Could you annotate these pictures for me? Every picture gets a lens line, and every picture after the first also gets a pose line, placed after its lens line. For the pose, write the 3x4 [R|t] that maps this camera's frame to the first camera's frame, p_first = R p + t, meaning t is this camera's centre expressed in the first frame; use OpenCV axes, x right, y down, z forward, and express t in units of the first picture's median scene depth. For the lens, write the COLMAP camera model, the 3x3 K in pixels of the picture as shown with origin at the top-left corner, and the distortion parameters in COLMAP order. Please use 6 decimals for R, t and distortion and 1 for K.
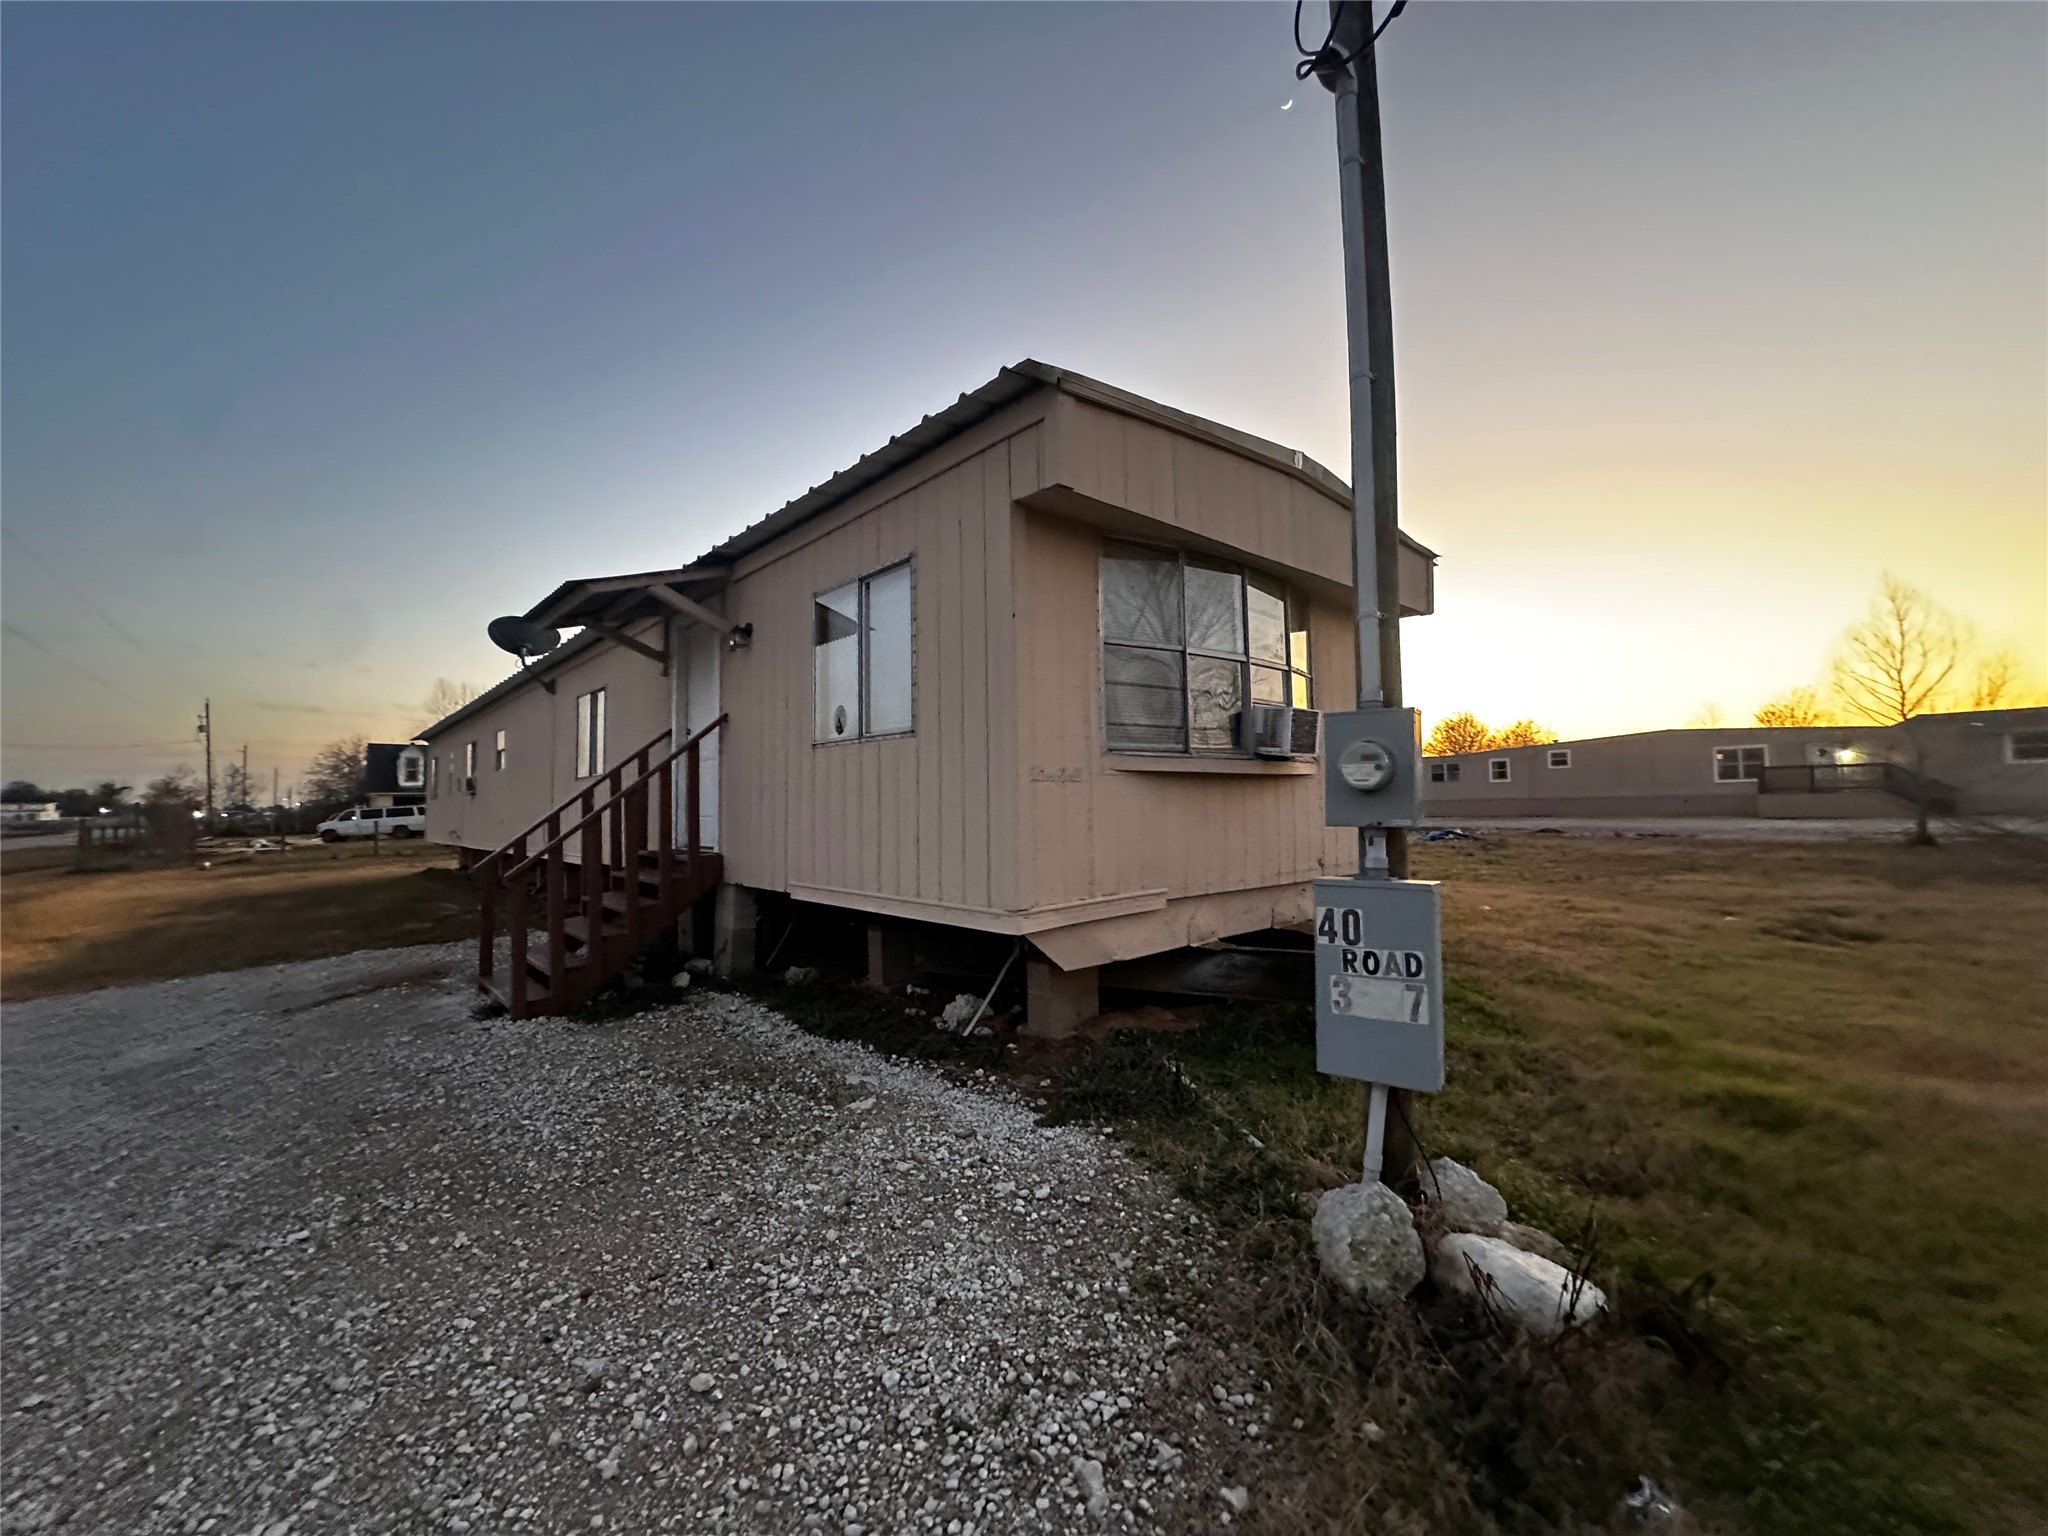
lens RADIAL K [[809.5, 0, 1024.0], [0, 809.5, 768.0], [0, 0, 1]] dist [-0.001584, -0.000025]
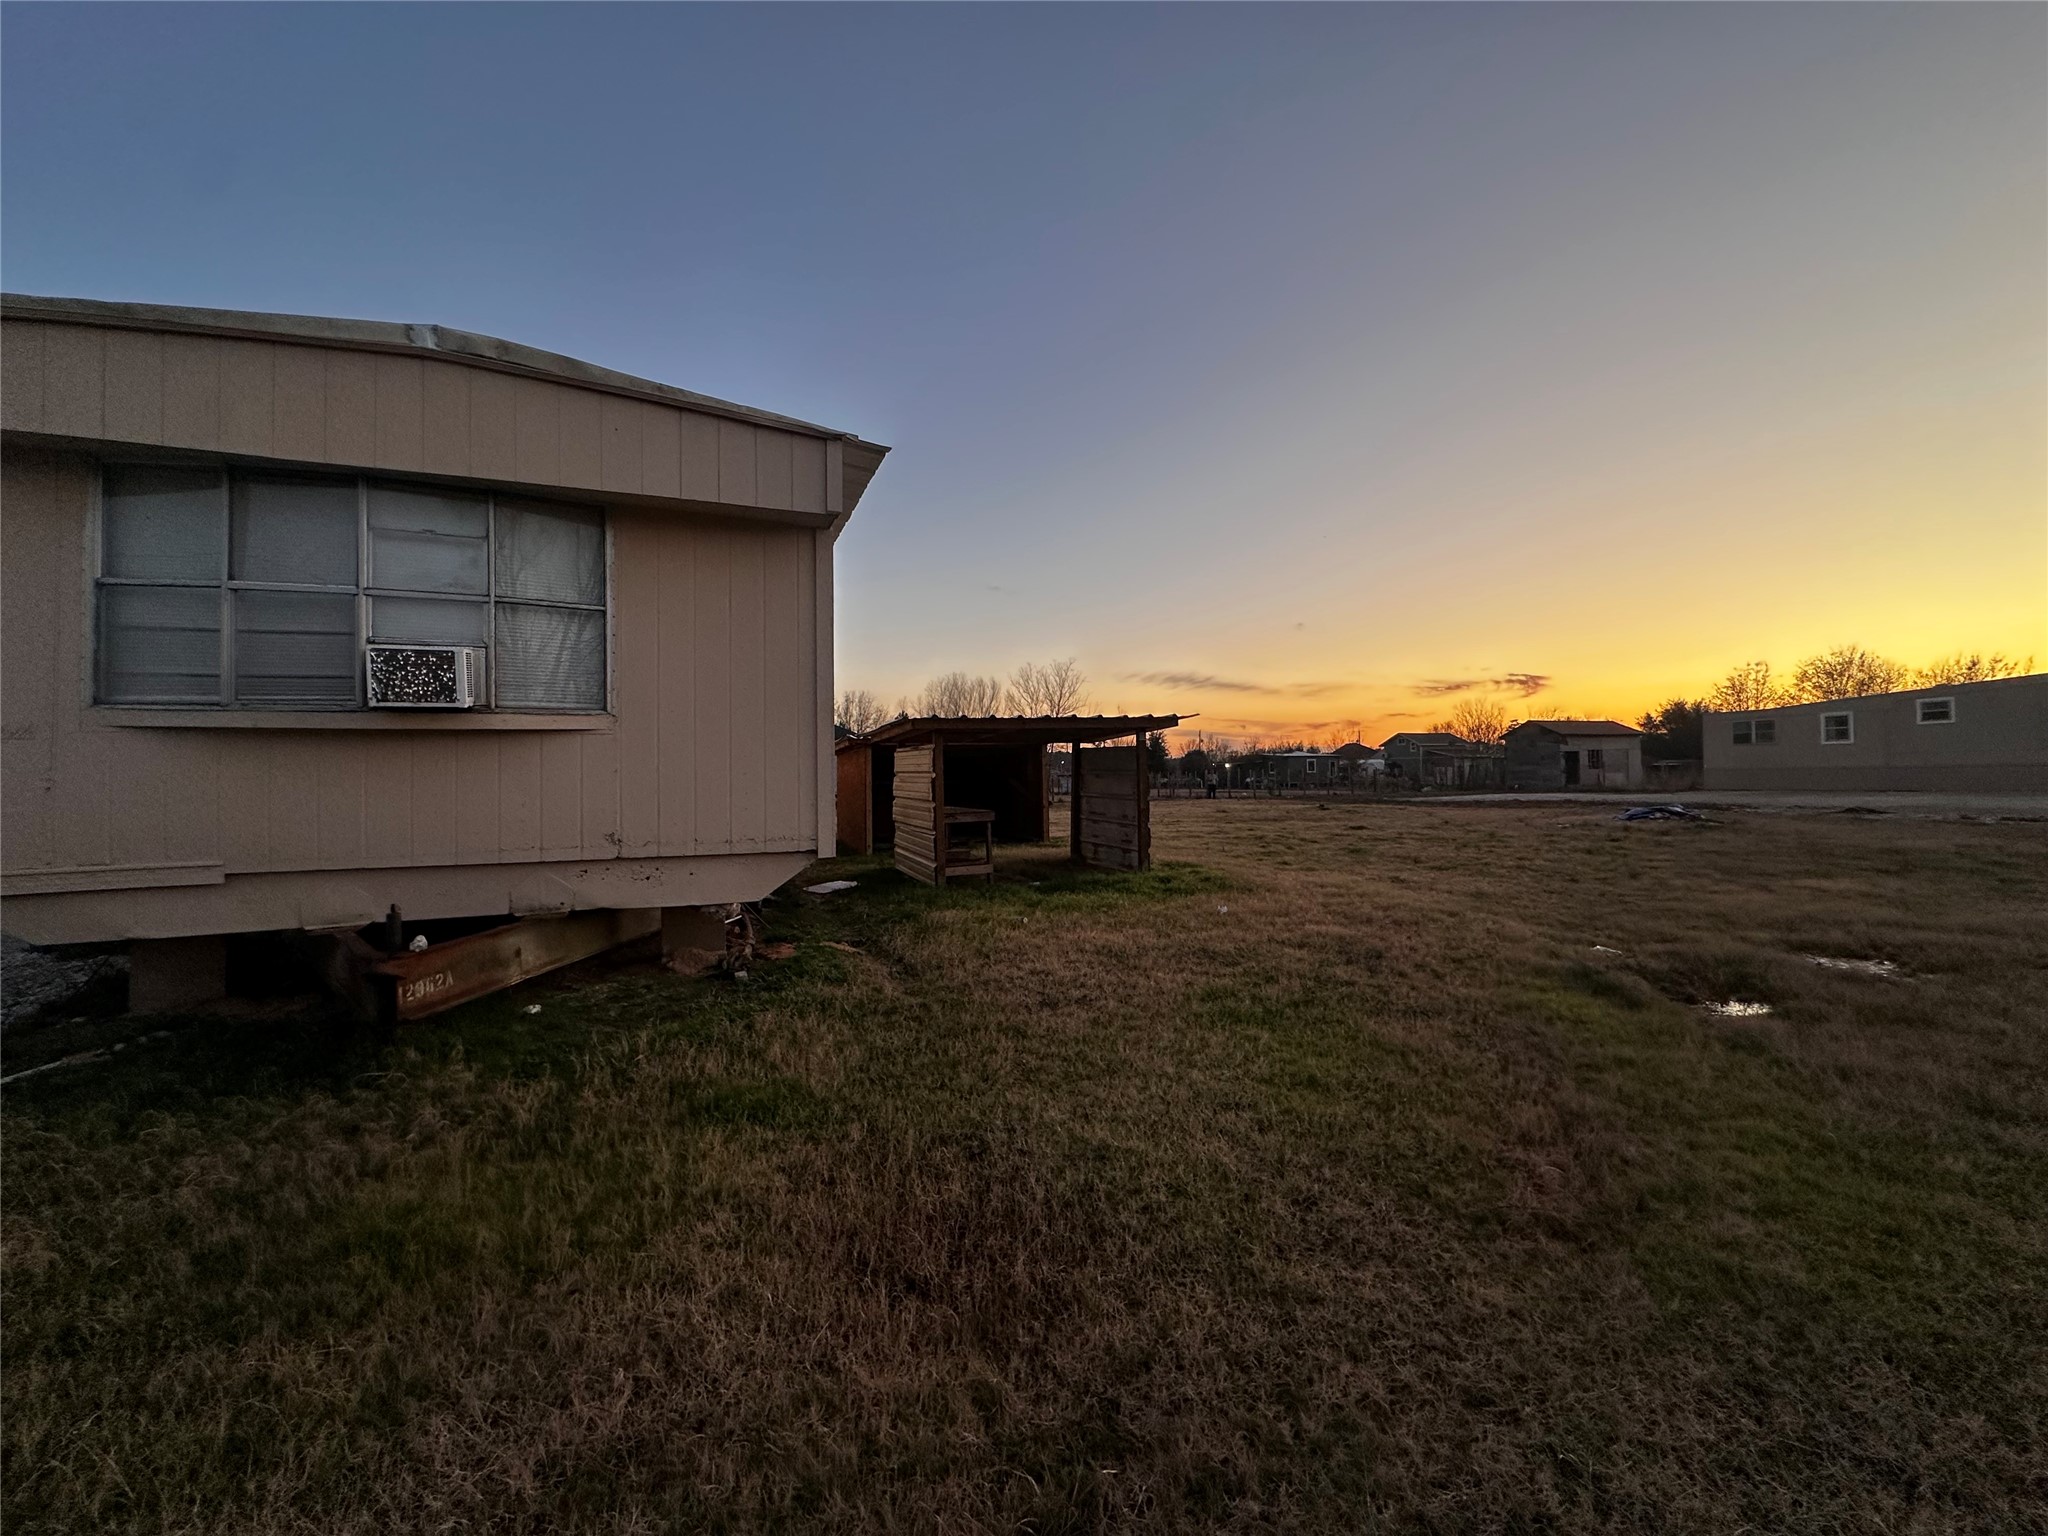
lens RADIAL K [[809.5, 0, 1024.0], [0, 809.5, 768.0], [0, 0, 1]] dist [-0.001584, -0.000025]
pose [[0.939540, 0.001400, -0.342437, 0.378239], [0.012129, 0.999228, 0.037365, 0.007447], [0.342225, -0.039259, 0.938798, 0.140153]]
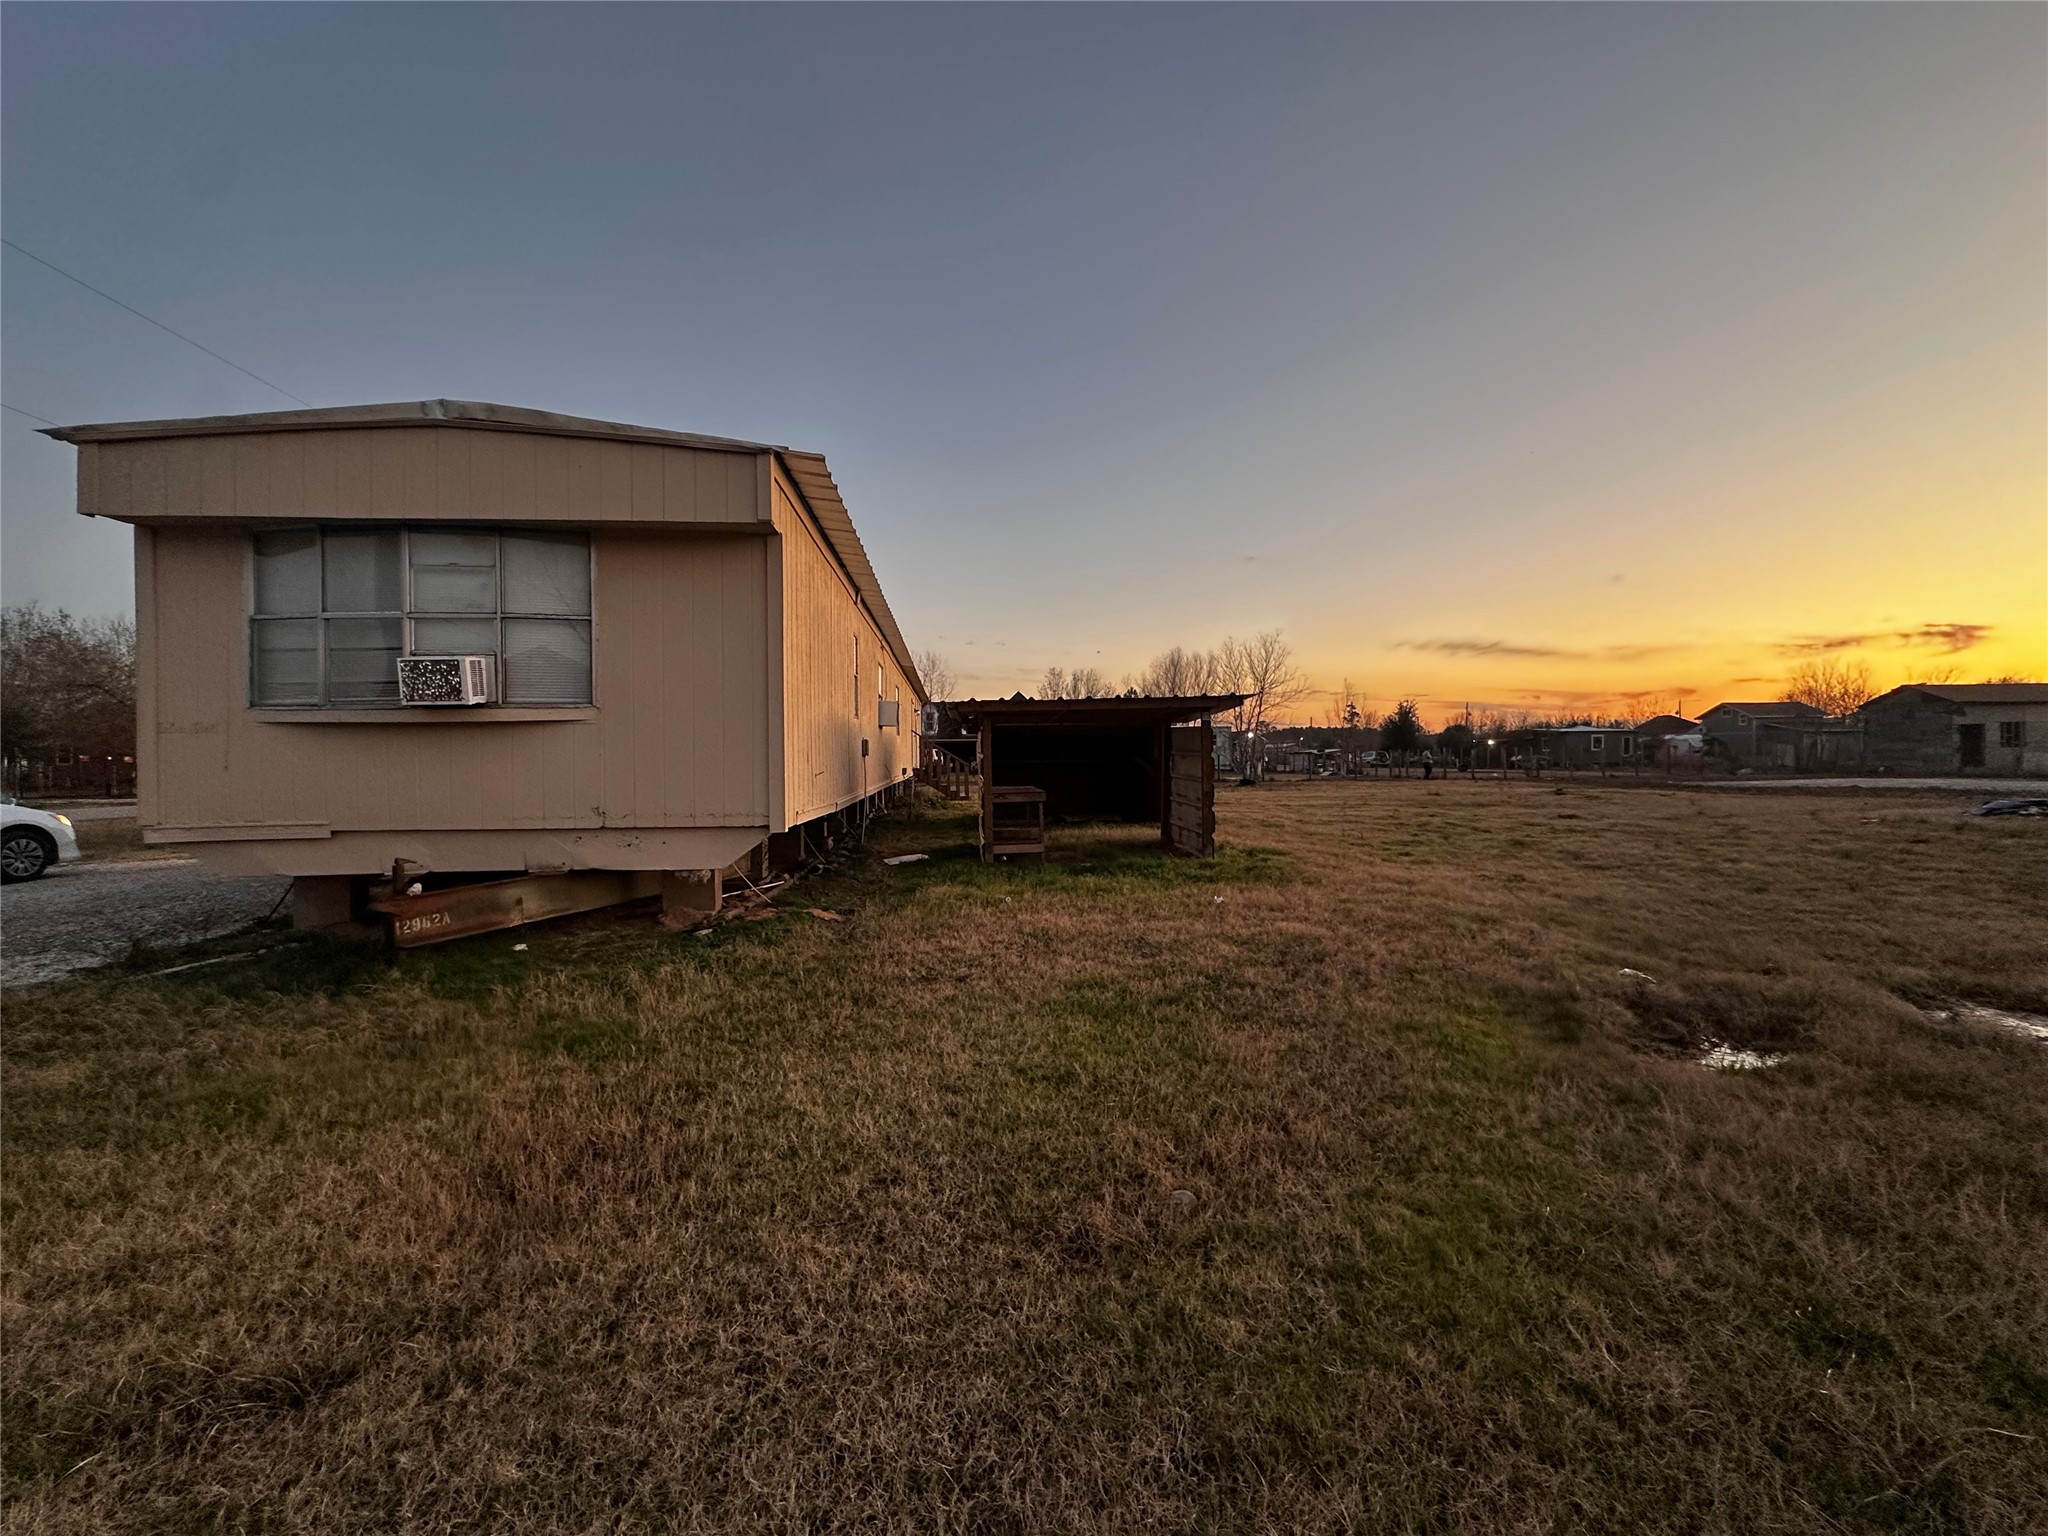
lens RADIAL K [[809.5, 0, 1024.0], [0, 809.5, 768.0], [0, 0, 1]] dist [-0.001584, -0.000025]
pose [[0.799042, 0.018717, -0.600984, 0.496869], [0.022531, 0.997881, 0.061034, 0.006210], [0.600853, -0.062310, 0.796927, 0.196947]]
